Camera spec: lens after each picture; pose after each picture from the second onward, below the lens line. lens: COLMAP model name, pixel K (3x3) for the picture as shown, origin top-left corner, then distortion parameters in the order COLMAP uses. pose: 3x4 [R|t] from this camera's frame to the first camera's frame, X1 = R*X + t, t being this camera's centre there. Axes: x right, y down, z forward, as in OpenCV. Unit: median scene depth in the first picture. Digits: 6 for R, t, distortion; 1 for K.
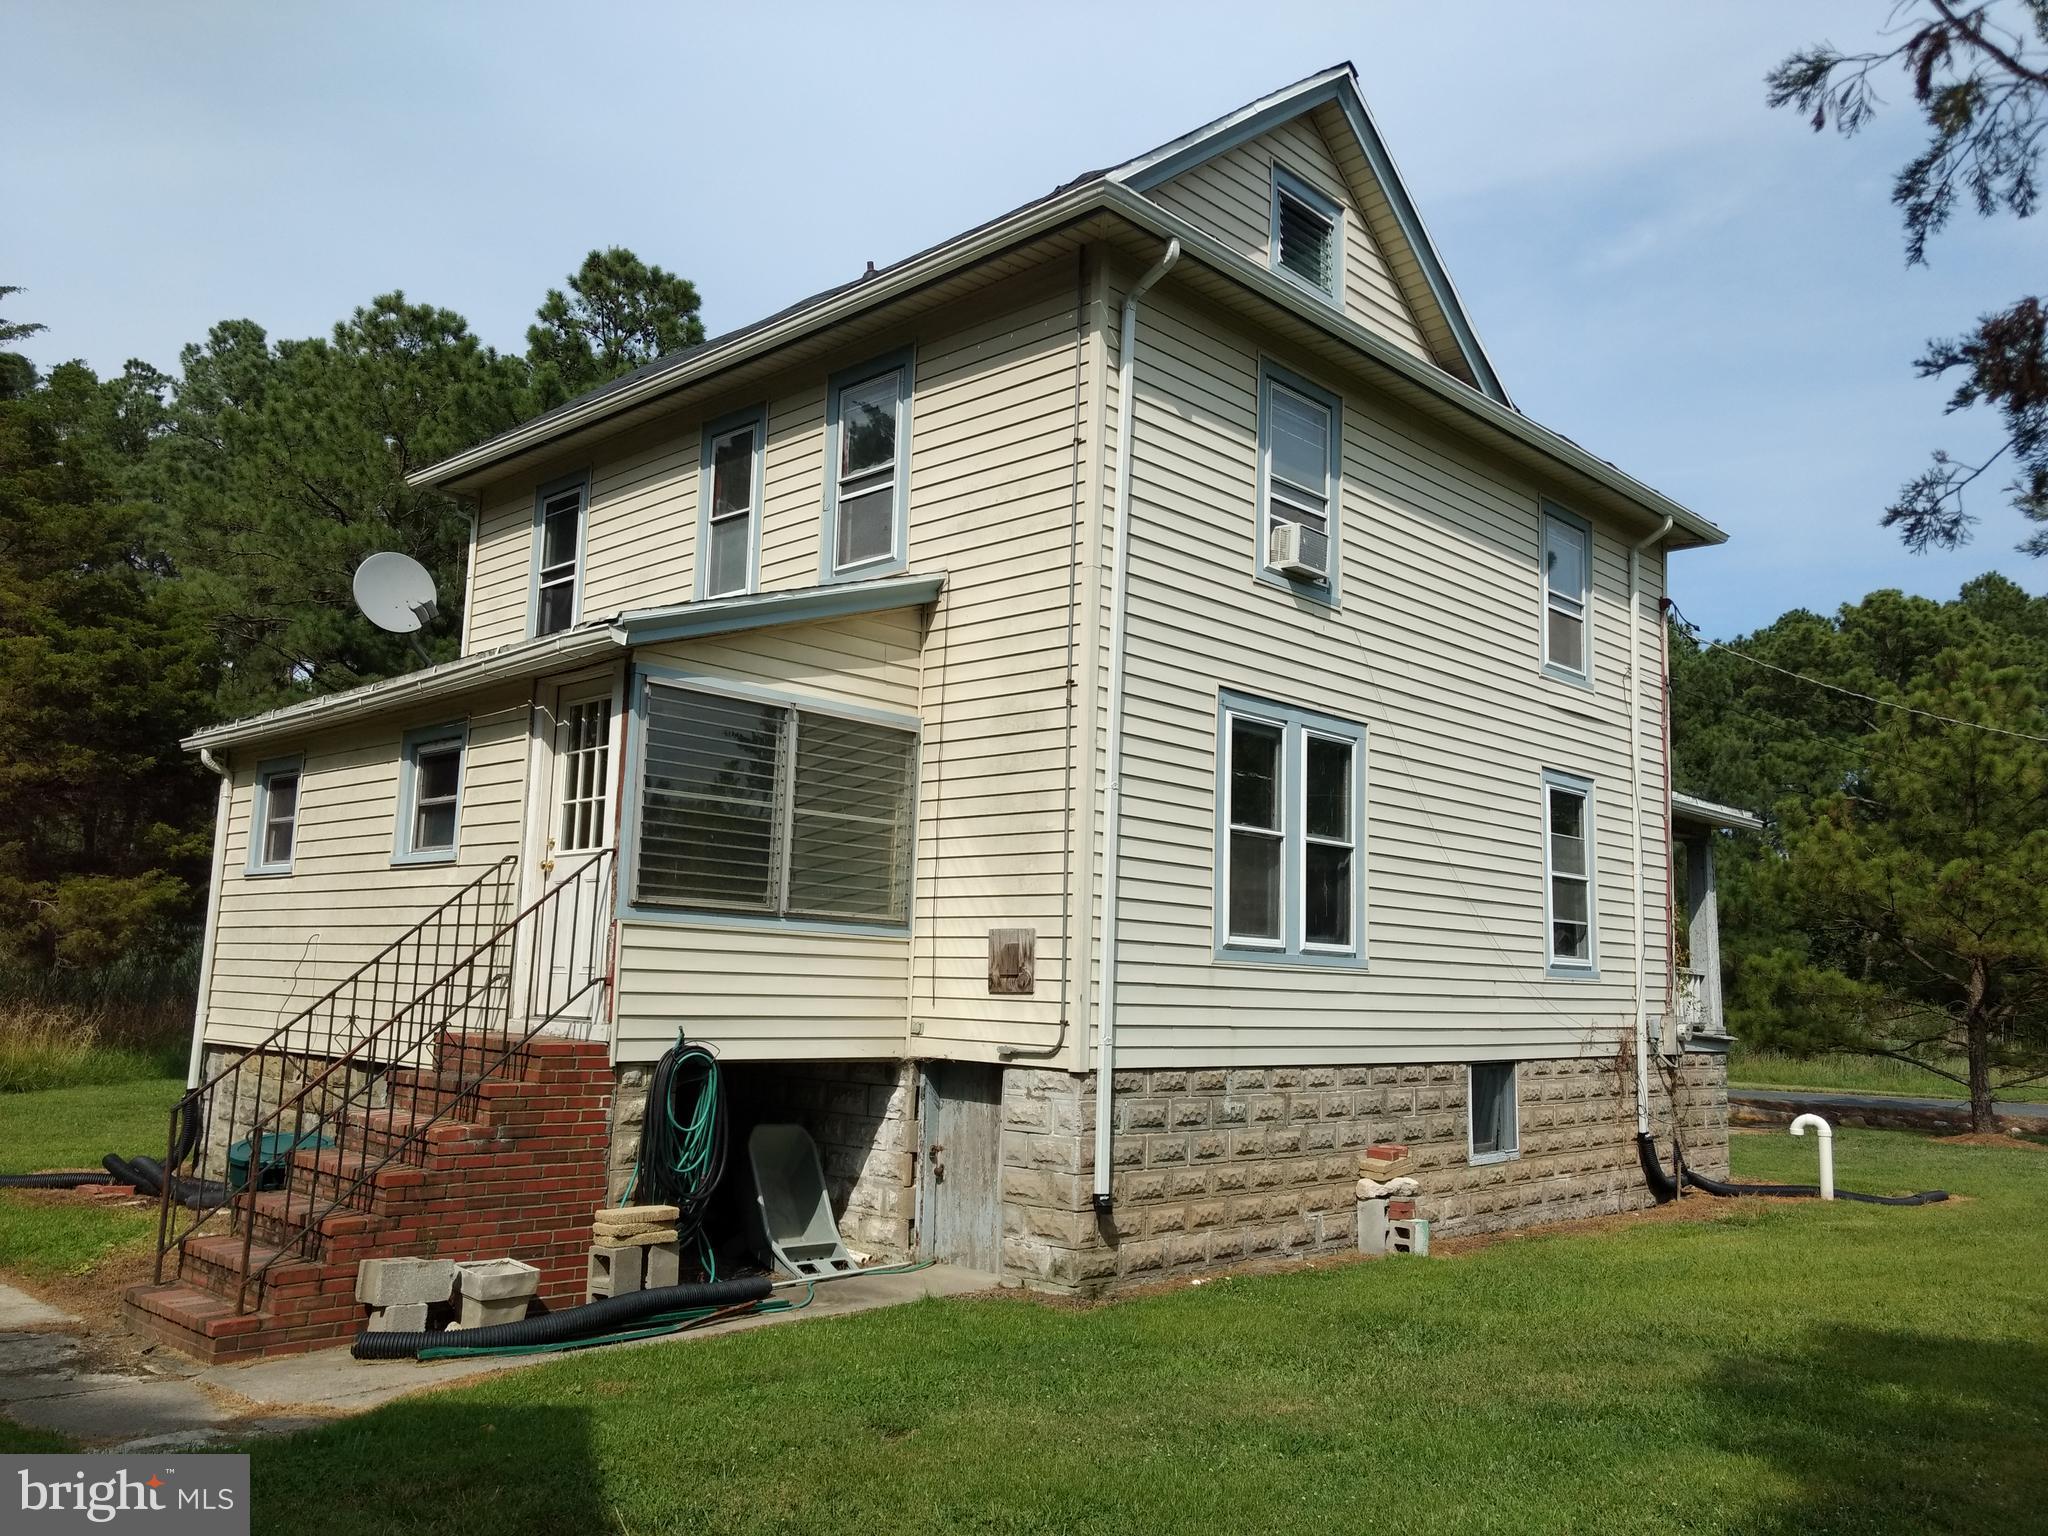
lens RADIAL K [[1614.3, 0, 1024.0], [0, 1614.3, 768.0], [0, 0, 1]] dist [-0.003842, -0.012232]
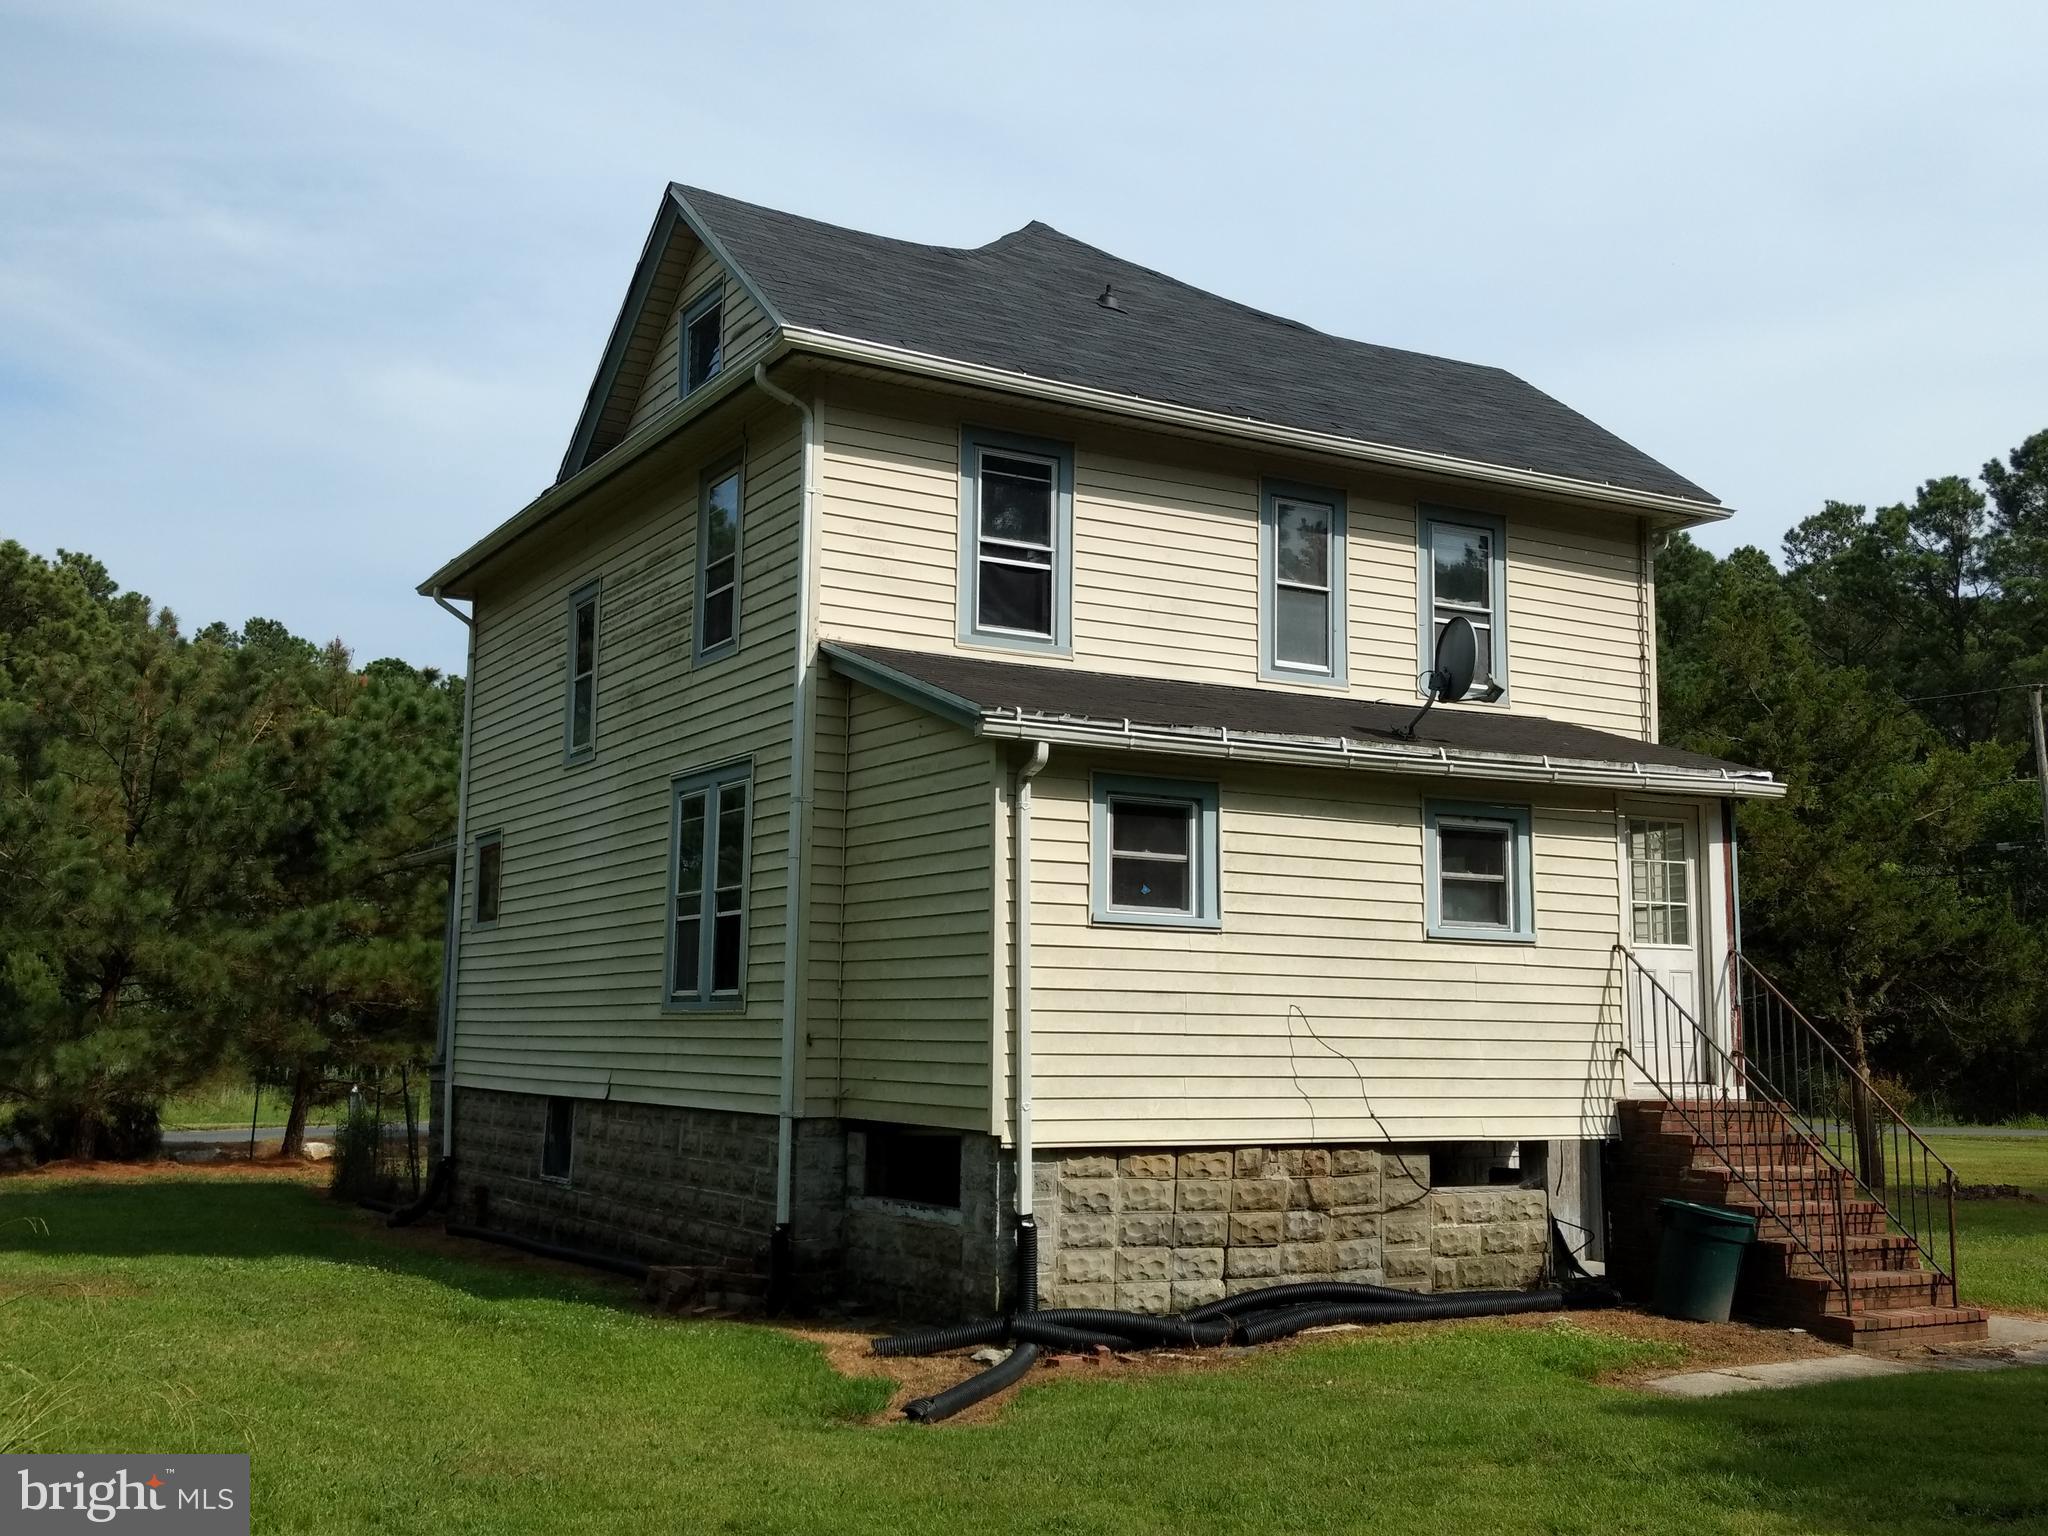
lens RADIAL K [[2107.2, 0, 1024.0], [0, 2107.2, 768.0], [0, 0, 1]] dist [0.005623, -0.002396]
pose [[0.287939, 0.104039, 0.951981, -1.561090], [-0.128763, 0.989260, -0.069167, 0.072418], [-0.948953, -0.102664, 0.298243, 0.809721]]
